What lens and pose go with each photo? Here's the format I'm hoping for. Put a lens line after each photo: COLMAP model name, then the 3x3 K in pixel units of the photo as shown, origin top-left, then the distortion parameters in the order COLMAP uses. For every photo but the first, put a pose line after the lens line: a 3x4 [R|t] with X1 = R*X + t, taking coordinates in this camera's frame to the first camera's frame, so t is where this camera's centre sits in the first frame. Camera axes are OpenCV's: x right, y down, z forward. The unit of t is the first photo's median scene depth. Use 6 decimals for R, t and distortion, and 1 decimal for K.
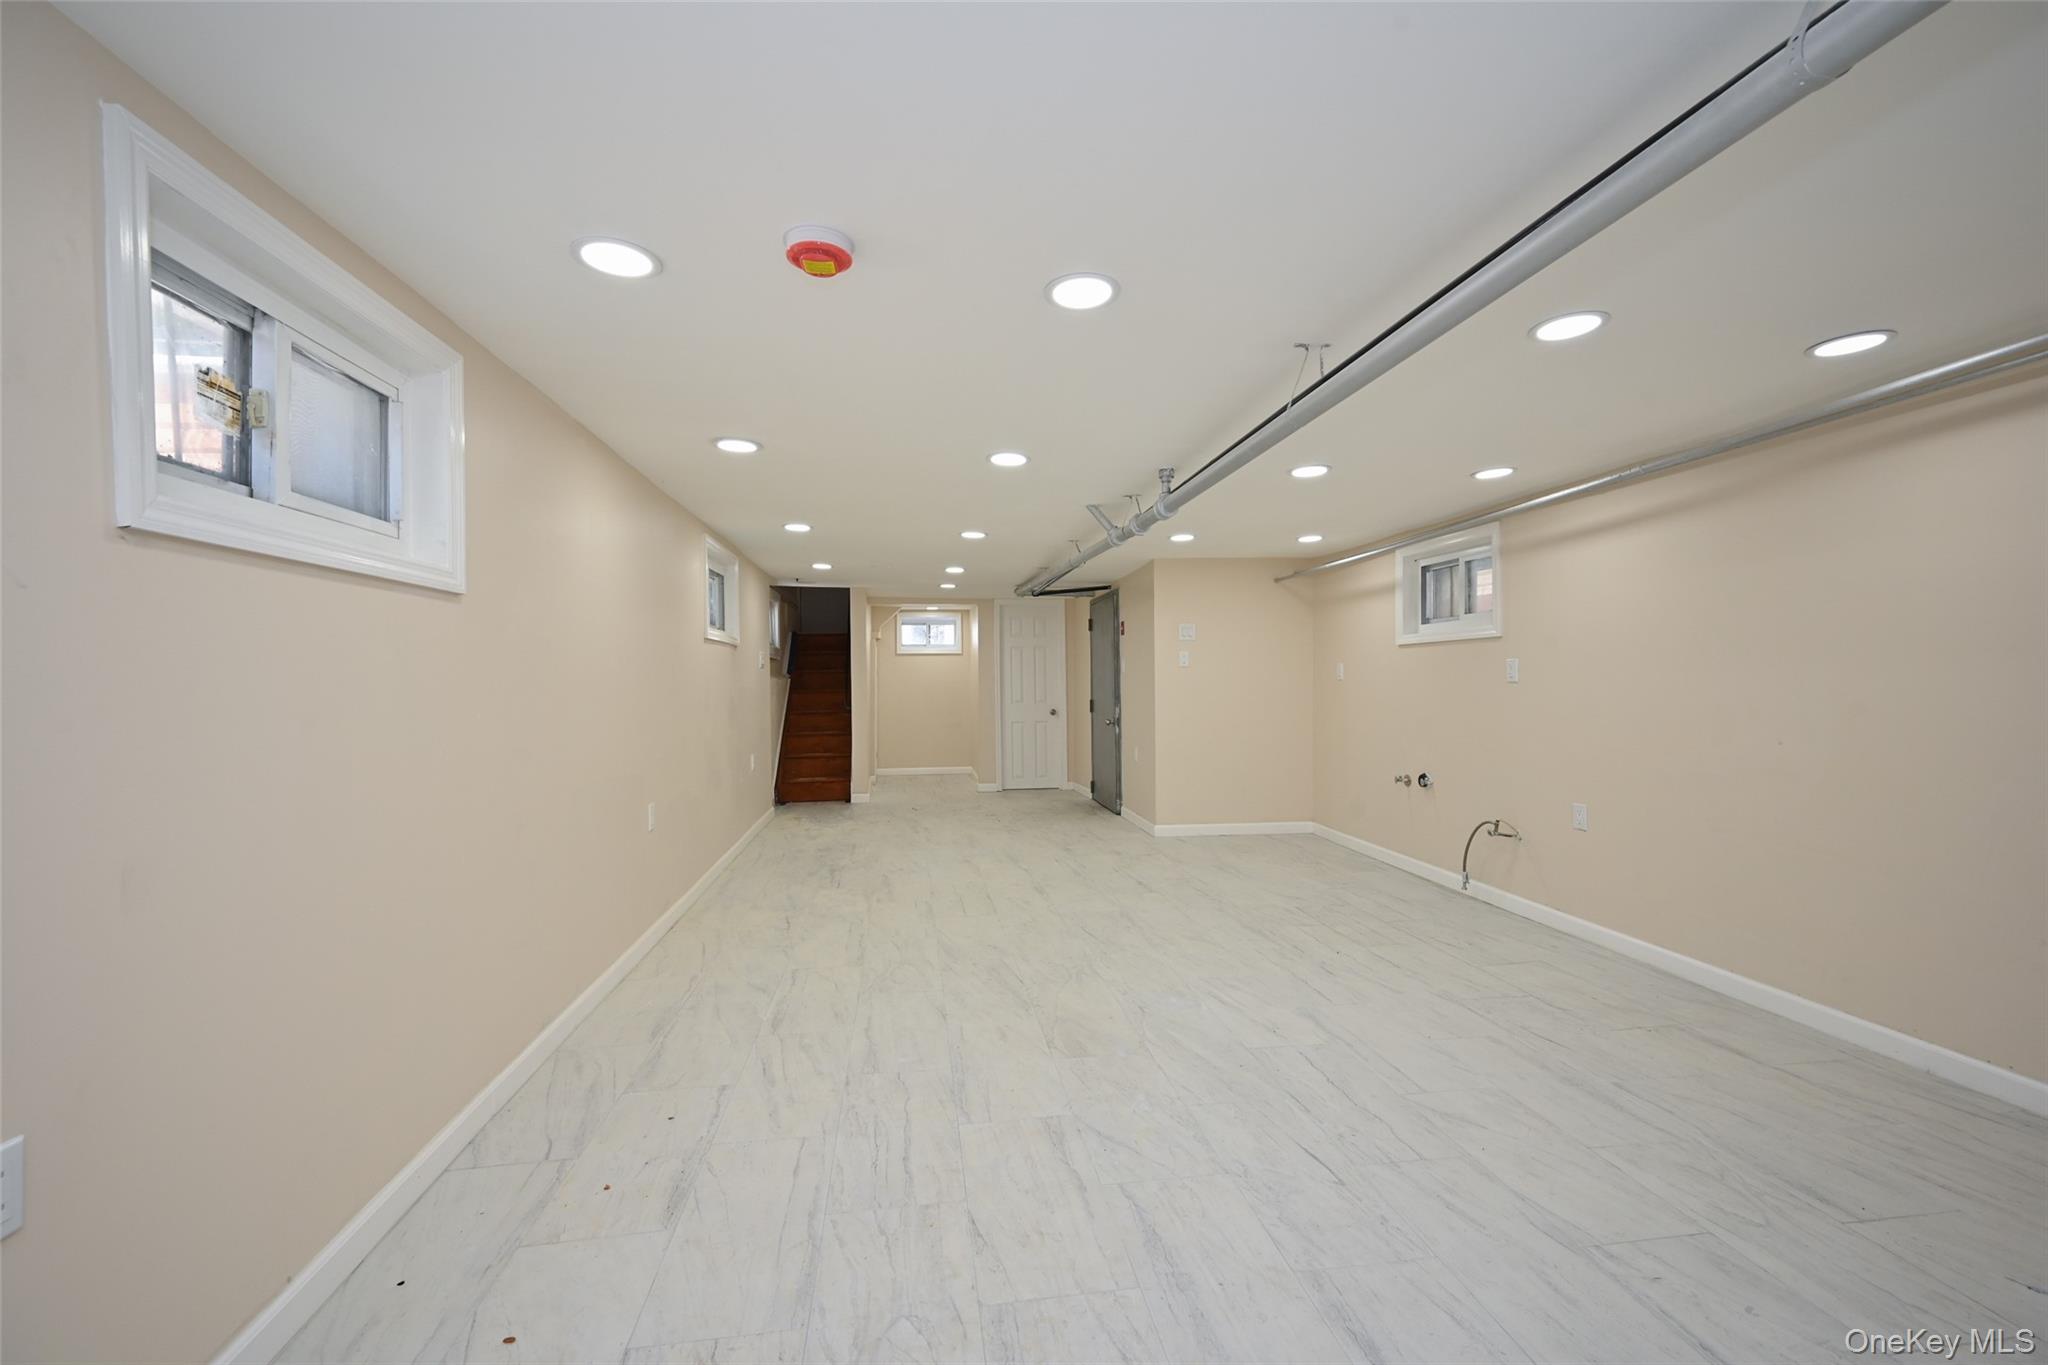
lens RADIAL K [[811.0, 0, 1022.9], [0, 811.0, 682.2], [0, 0, 1]] dist [0.000880, 0.000253]
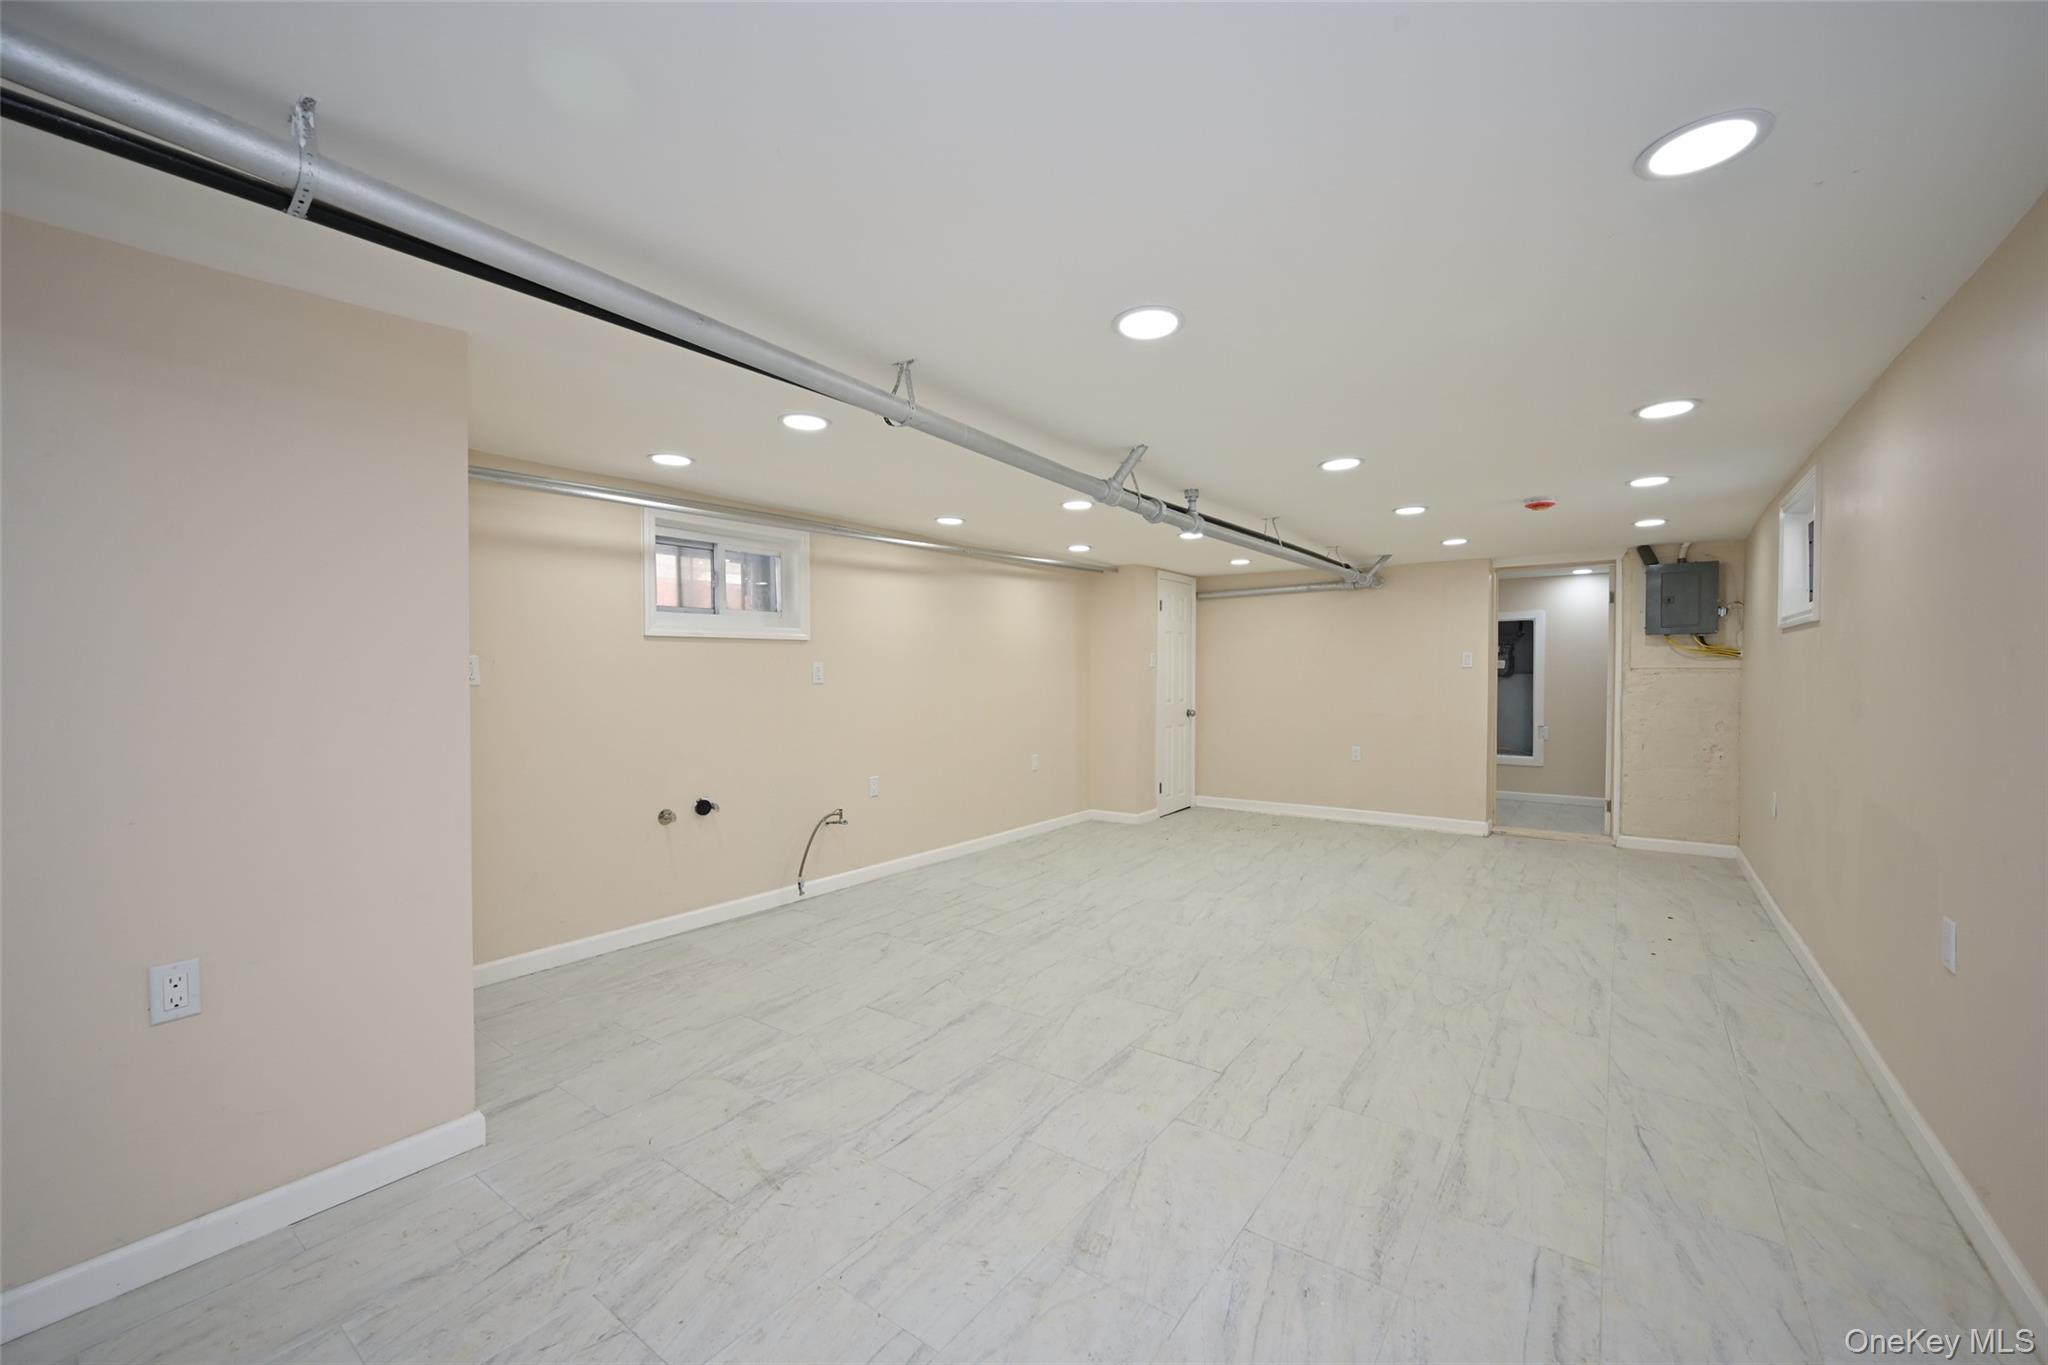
lens RADIAL K [[811.0, 0, 1023.8], [0, 811.0, 685.2], [0, 0, 1]] dist [0.000880, 0.000253]
pose [[-0.710219, -0.002960, 0.703974, -0.212507], [0.008659, 0.999879, 0.012940, -0.005967], [-0.703927, 0.015286, -0.710108, 0.940262]]
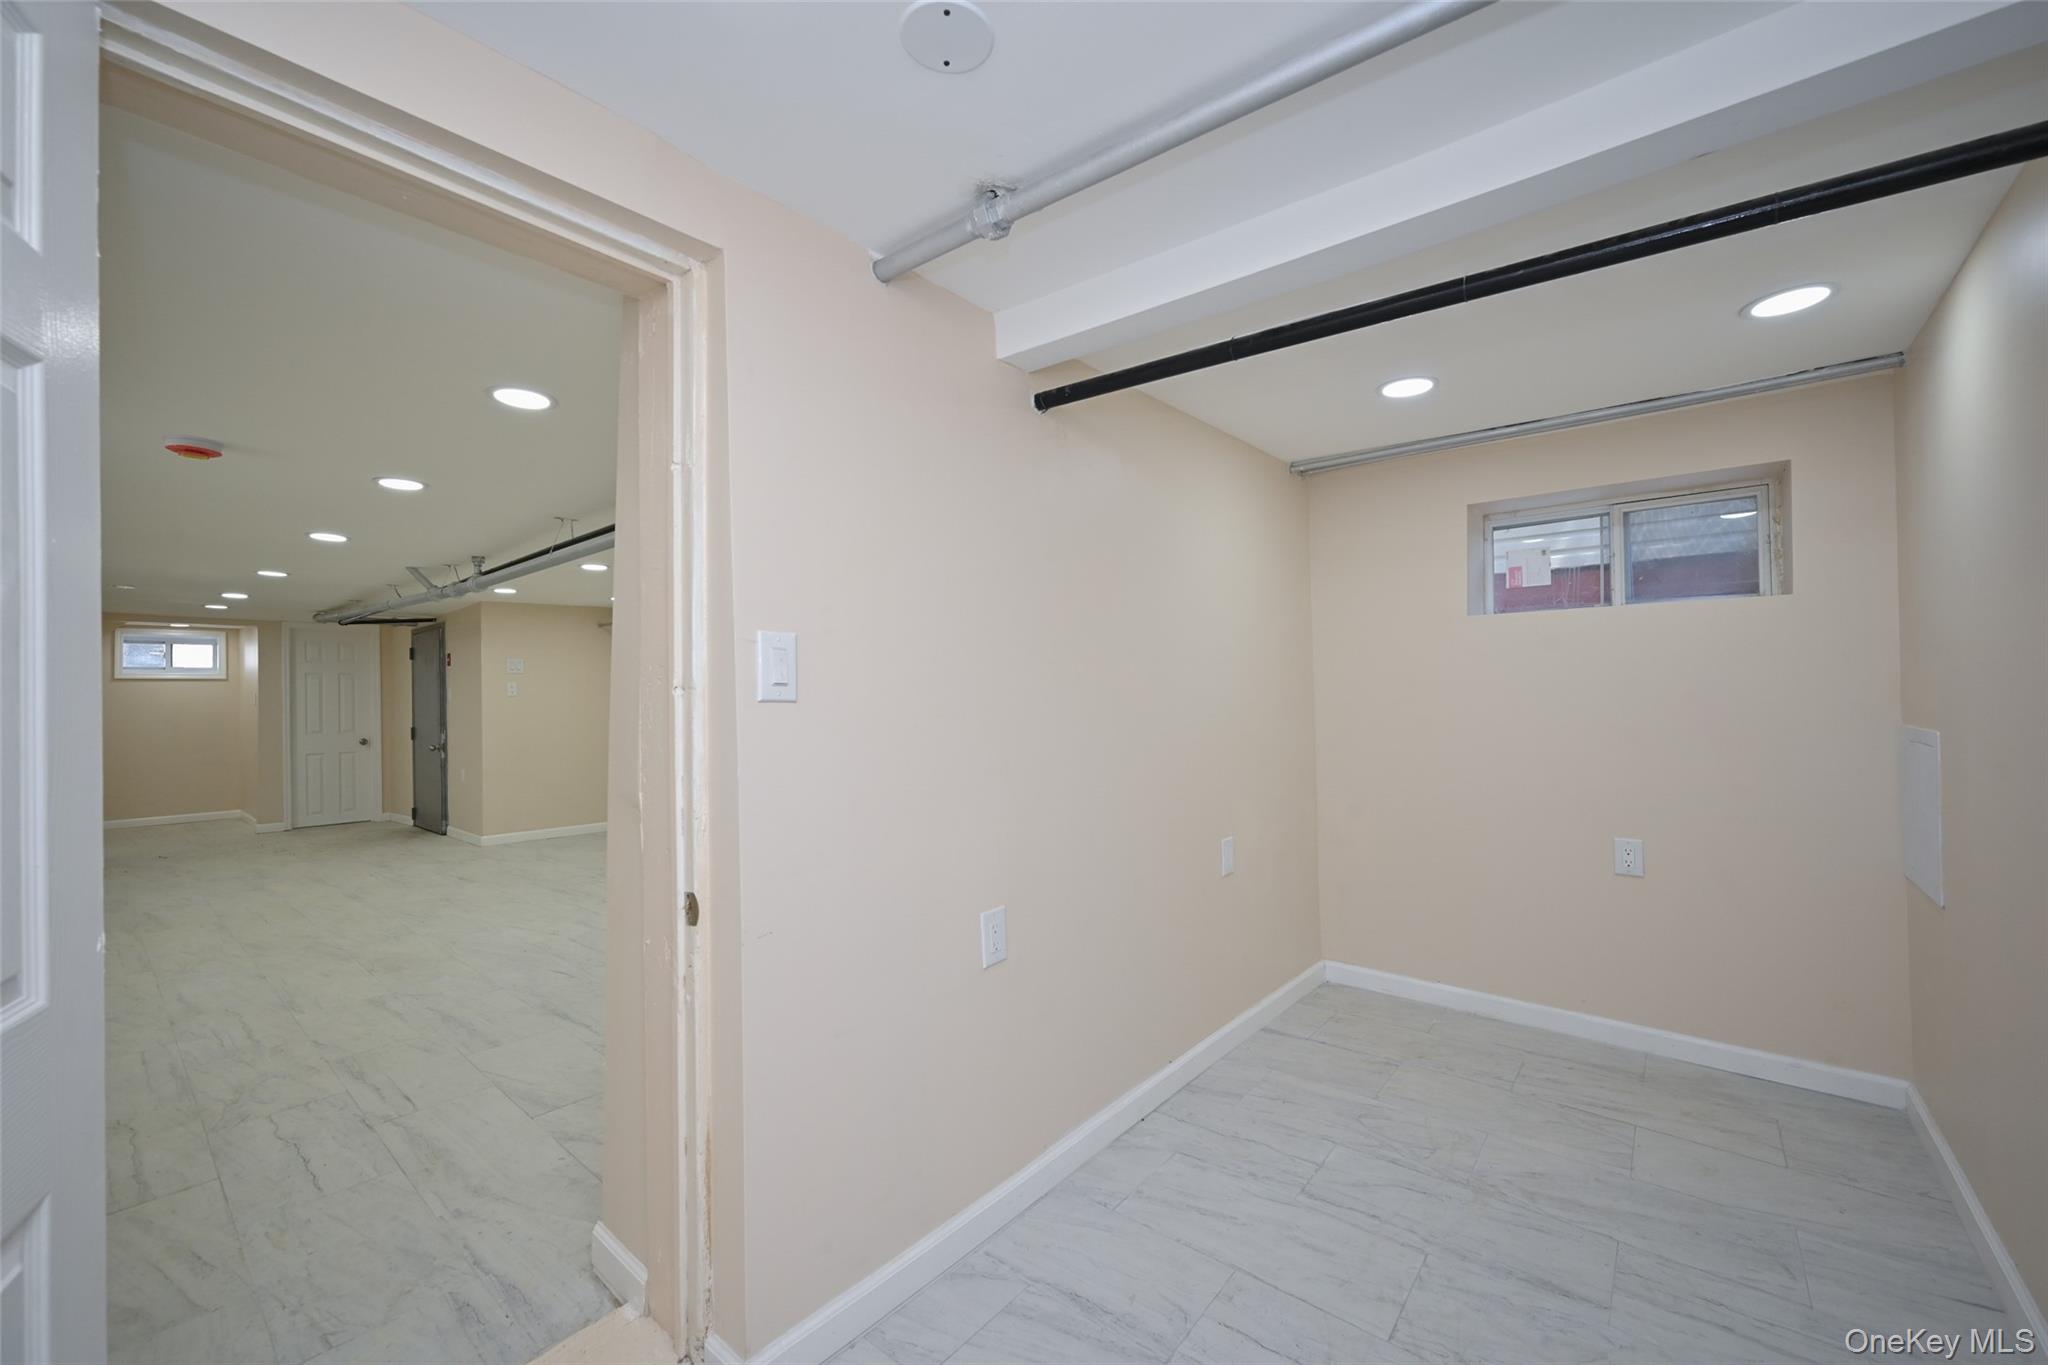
lens RADIAL K [[811.0, 0, 1021.8], [0, 811.0, 685.7], [0, 0, 1]] dist [0.000880, 0.000253]
pose [[0.748725, 0.003231, 0.662873, -0.021347], [0.011685, 0.999768, -0.018072, -0.003655], [-0.662778, 0.021277, 0.748514, -0.308450]]
